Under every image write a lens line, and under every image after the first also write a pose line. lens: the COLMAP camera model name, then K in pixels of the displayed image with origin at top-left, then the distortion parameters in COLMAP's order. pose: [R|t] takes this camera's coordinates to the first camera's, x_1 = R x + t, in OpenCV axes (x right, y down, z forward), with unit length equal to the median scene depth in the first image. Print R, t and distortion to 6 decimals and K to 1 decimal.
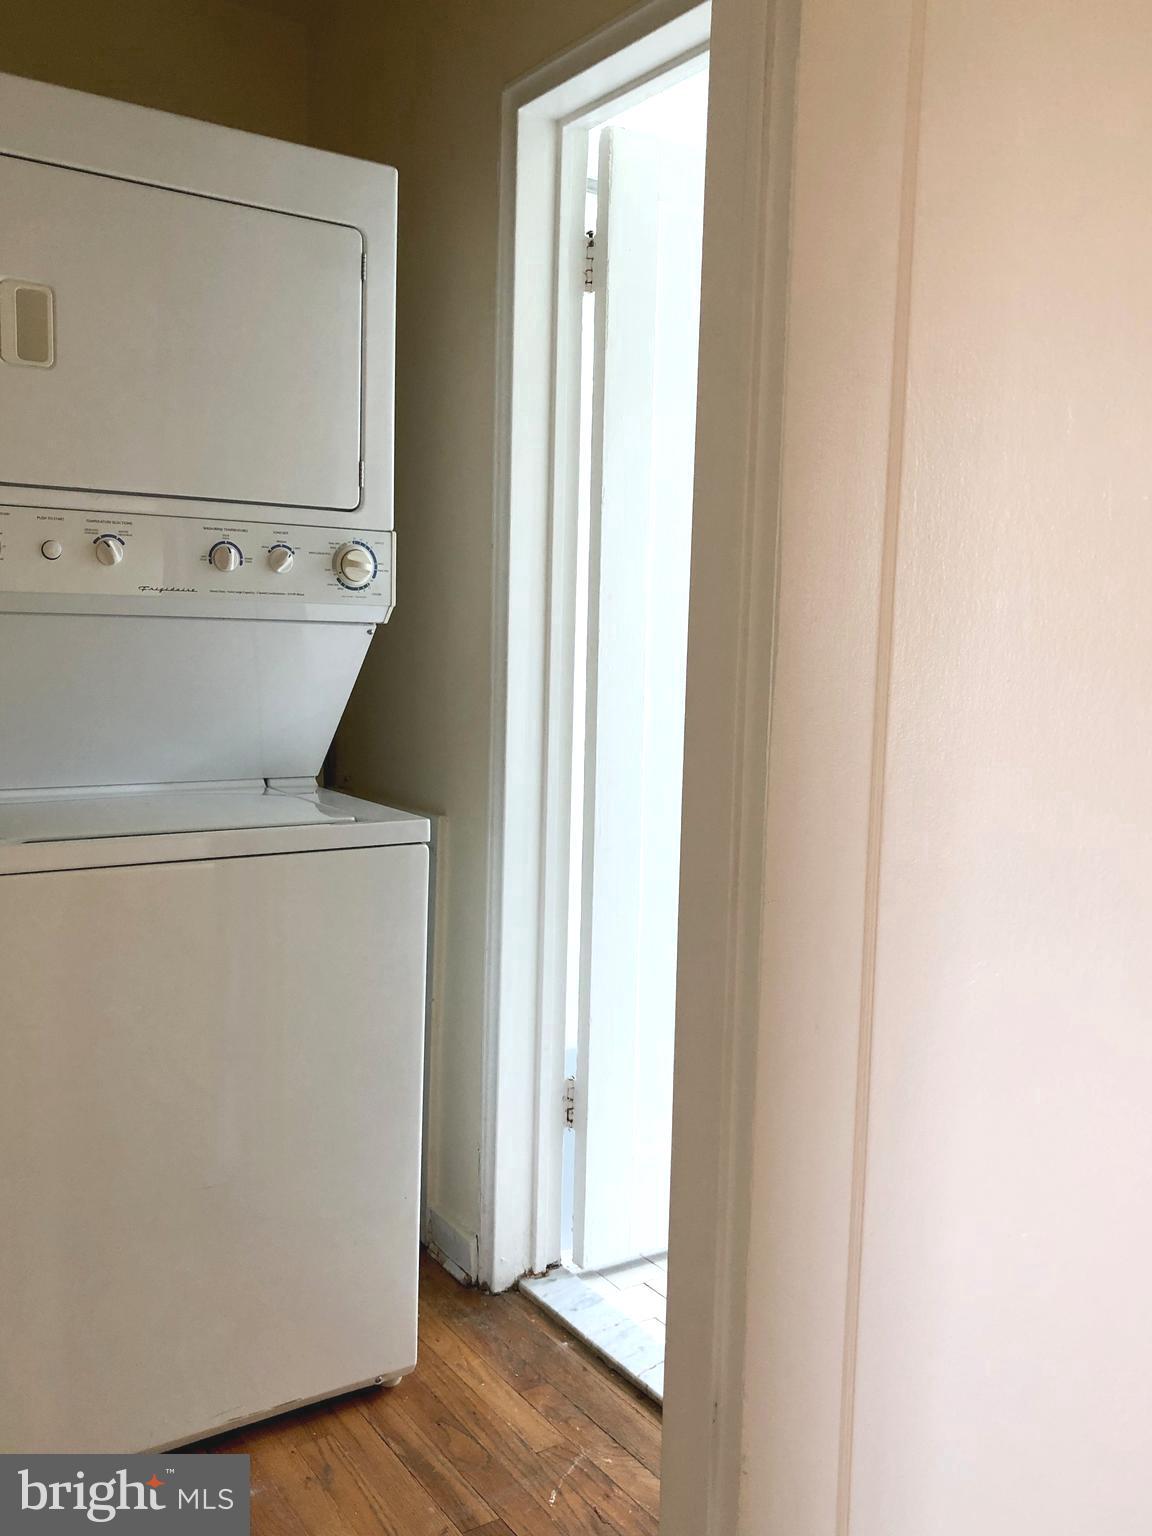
lens RADIAL K [[1358.0, 0, 573.5], [0, 1358.0, 764.0], [0, 0, 1]] dist [0.053057, -0.090517]
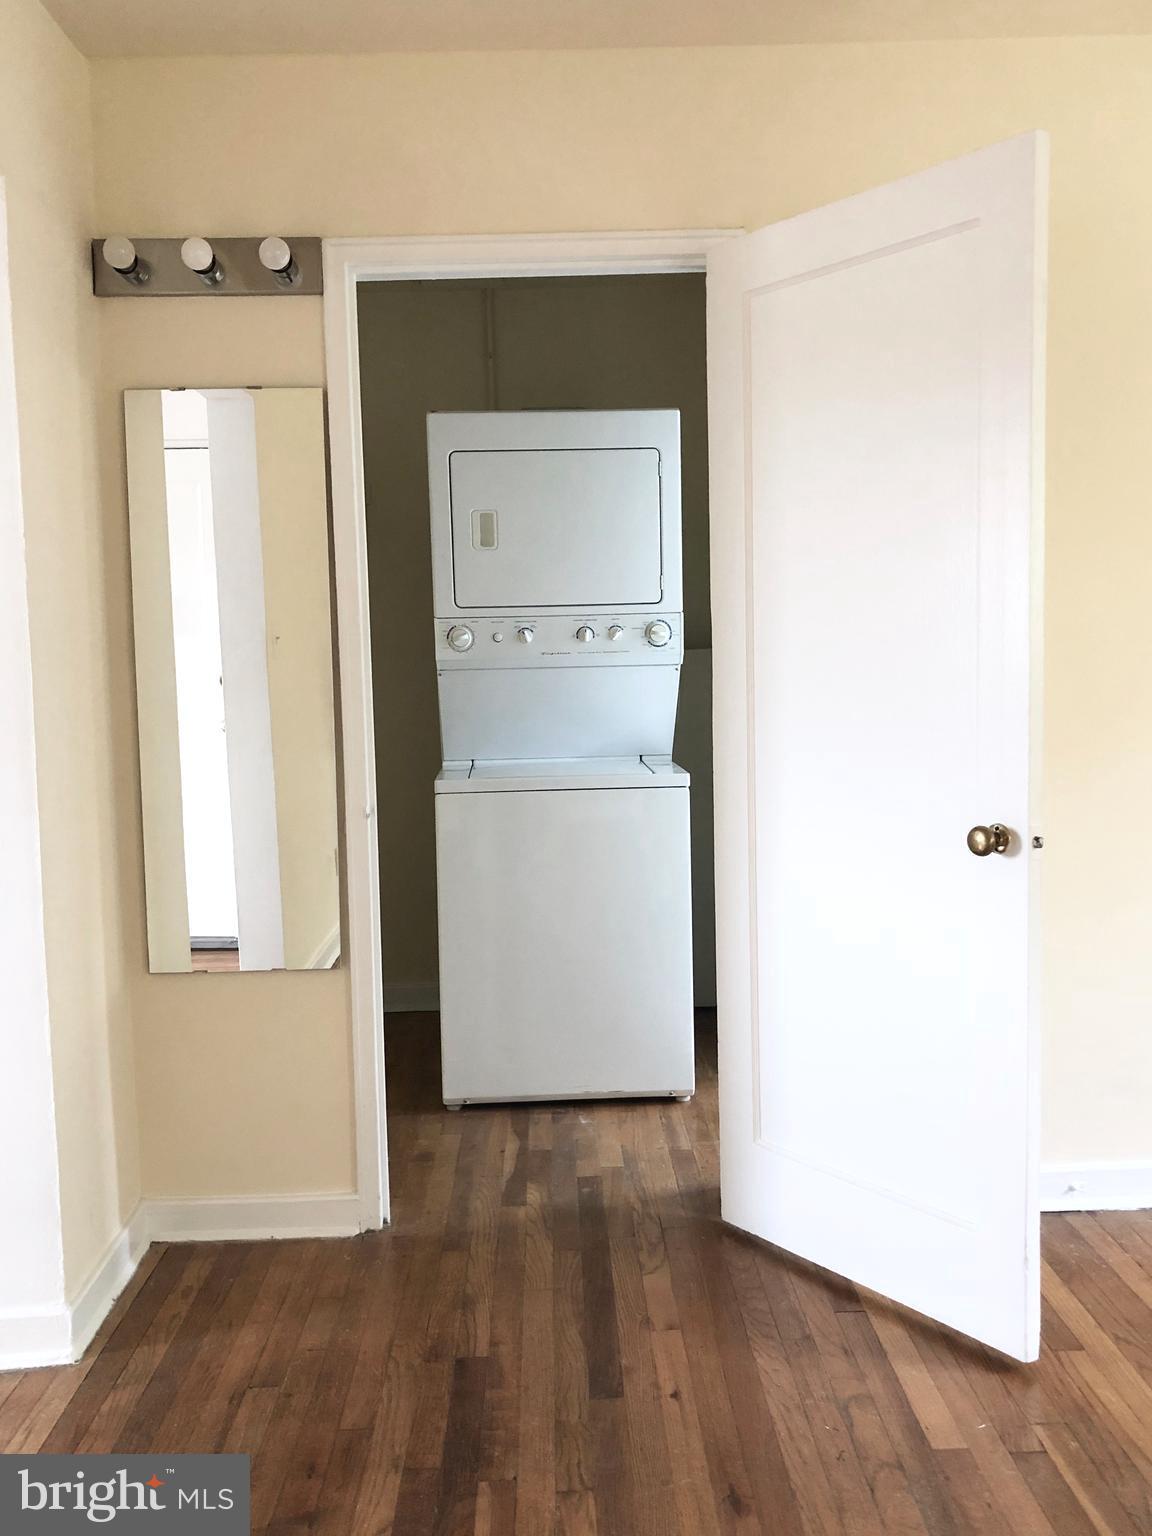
lens RADIAL K [[1358.0, 0, 580.9], [0, 1358.0, 770.2], [0, 0, 1]] dist [0.053057, -0.090517]
pose [[0.842846, -0.004126, -0.538140, 0.741570], [-0.006077, 0.999834, -0.017184, 0.068002], [0.538121, 0.017754, 0.842680, -0.578629]]
